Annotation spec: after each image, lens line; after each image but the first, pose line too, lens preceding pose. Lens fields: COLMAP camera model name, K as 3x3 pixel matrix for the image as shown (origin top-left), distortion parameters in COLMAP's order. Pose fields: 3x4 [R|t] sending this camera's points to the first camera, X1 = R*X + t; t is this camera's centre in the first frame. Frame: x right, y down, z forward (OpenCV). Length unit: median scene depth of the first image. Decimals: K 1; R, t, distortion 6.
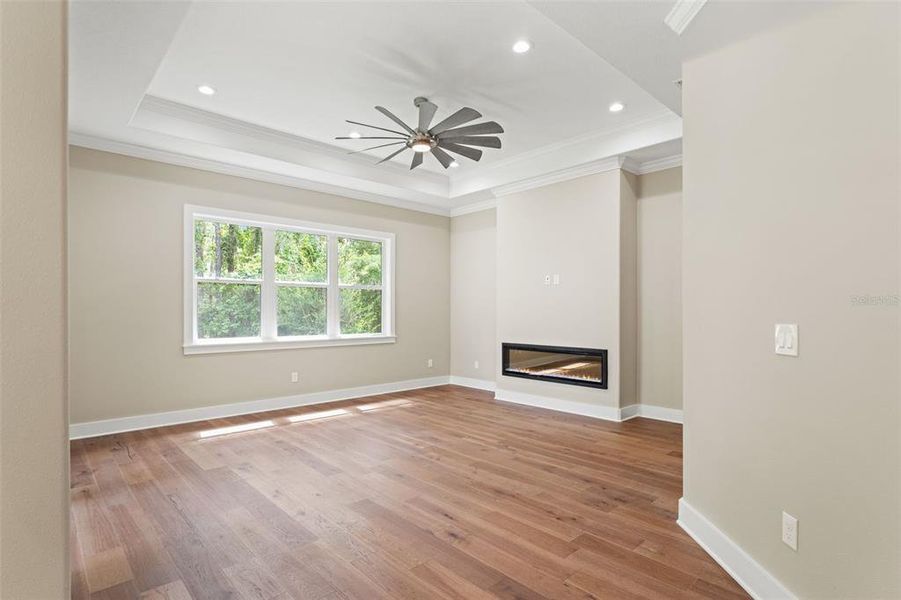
lens RADIAL K [[450.7, 0, 443.5], [0, 450.7, 307.3], [0, 0, 1]] dist [-0.007533, 0.001962]
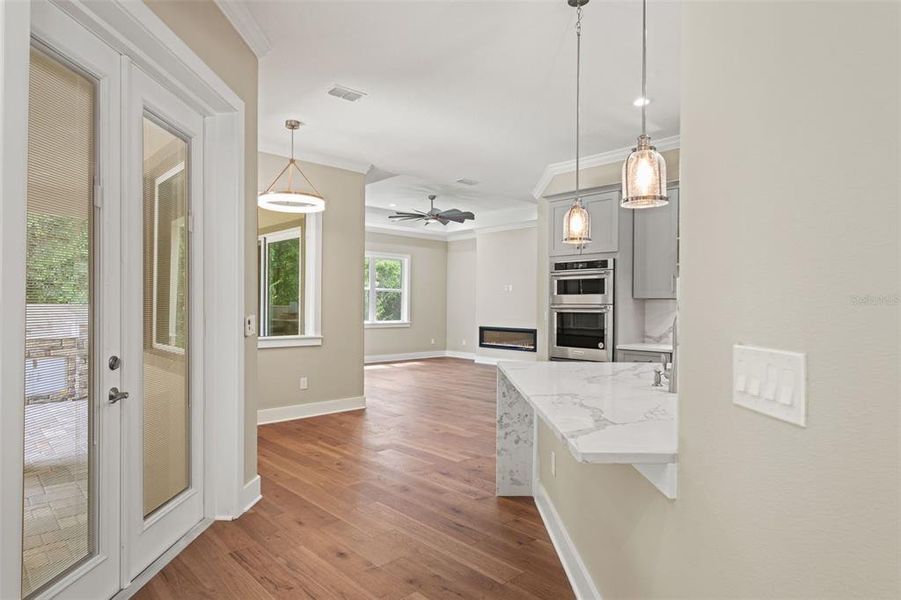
lens RADIAL K [[511.9, 0, 447.4], [0, 511.9, 303.9], [0, 0, 1]] dist [-0.004266, 0.000060]
pose [[0.999794, 0.010695, 0.017267, -0.016910], [-0.010751, 0.999937, 0.003113, -0.006573], [-0.017233, -0.003298, 0.999846, -0.951882]]
